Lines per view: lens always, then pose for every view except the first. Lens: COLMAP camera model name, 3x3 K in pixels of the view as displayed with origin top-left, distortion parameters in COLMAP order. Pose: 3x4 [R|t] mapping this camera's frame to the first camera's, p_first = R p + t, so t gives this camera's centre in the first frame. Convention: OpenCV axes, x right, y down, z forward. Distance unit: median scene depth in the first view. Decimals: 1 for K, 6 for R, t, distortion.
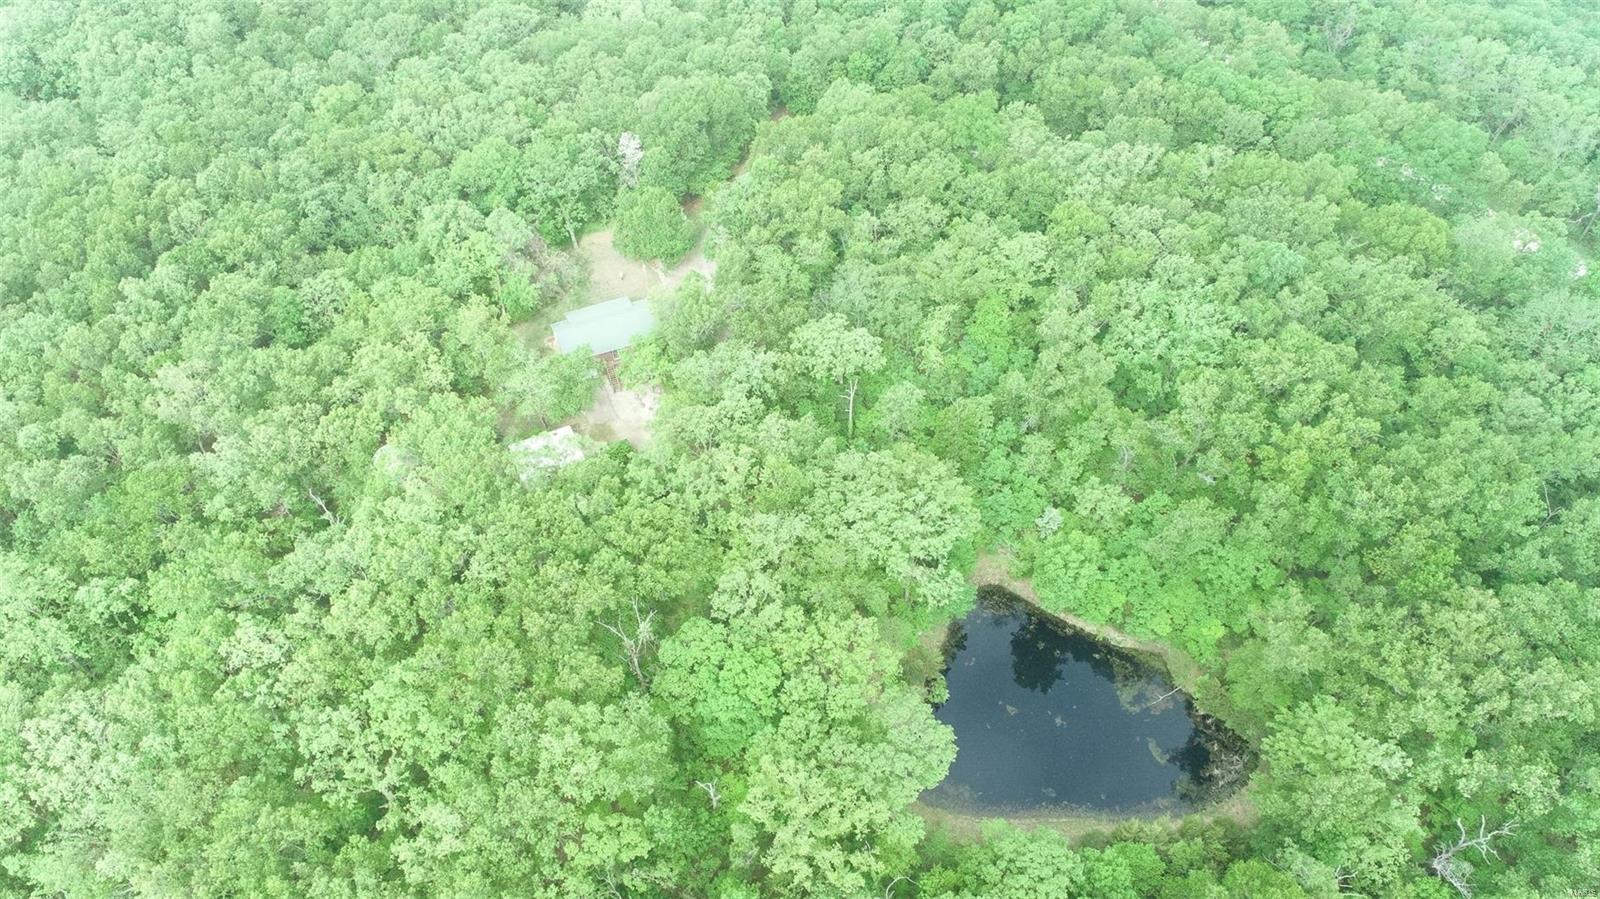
lens RADIAL K [[1083.8, 0, 800.0], [0, 1083.8, 449.5], [0, 0, 1]] dist [-0.005495, 0.002487]
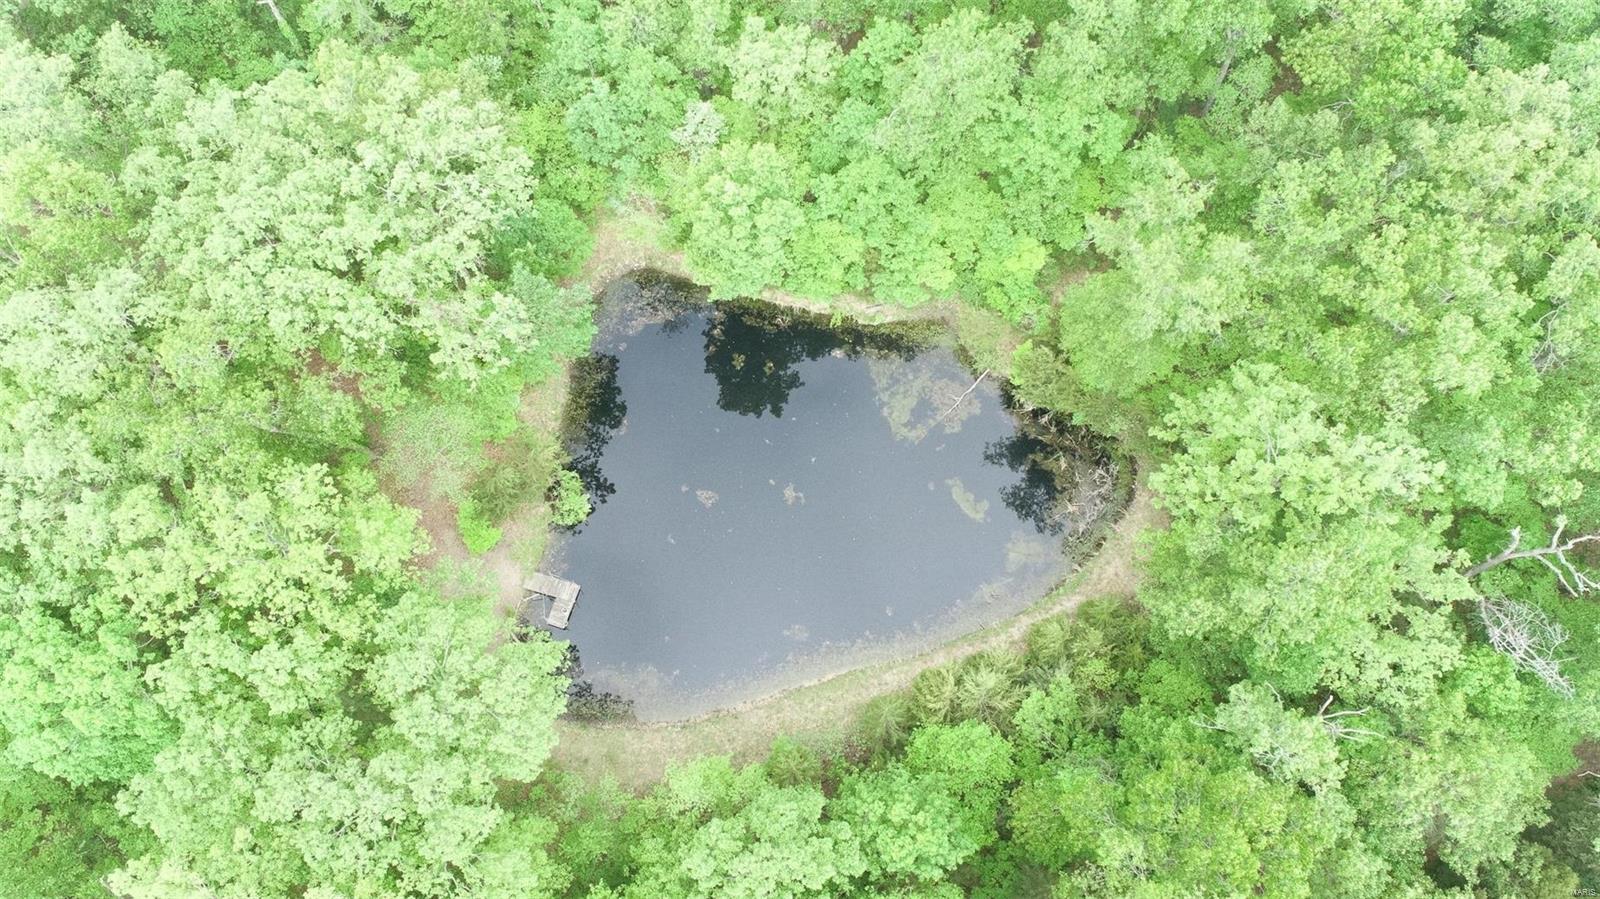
lens RADIAL K [[1126.8, 0, 800.0], [0, 1126.8, 449.5], [0, 0, 1]] dist [-0.000033, 0.003511]
pose [[0.953237, -0.282870, 0.106418, 0.188332], [0.228011, 0.904220, 0.361105, 0.022952], [-0.198371, -0.319954, 0.926433, 0.473195]]
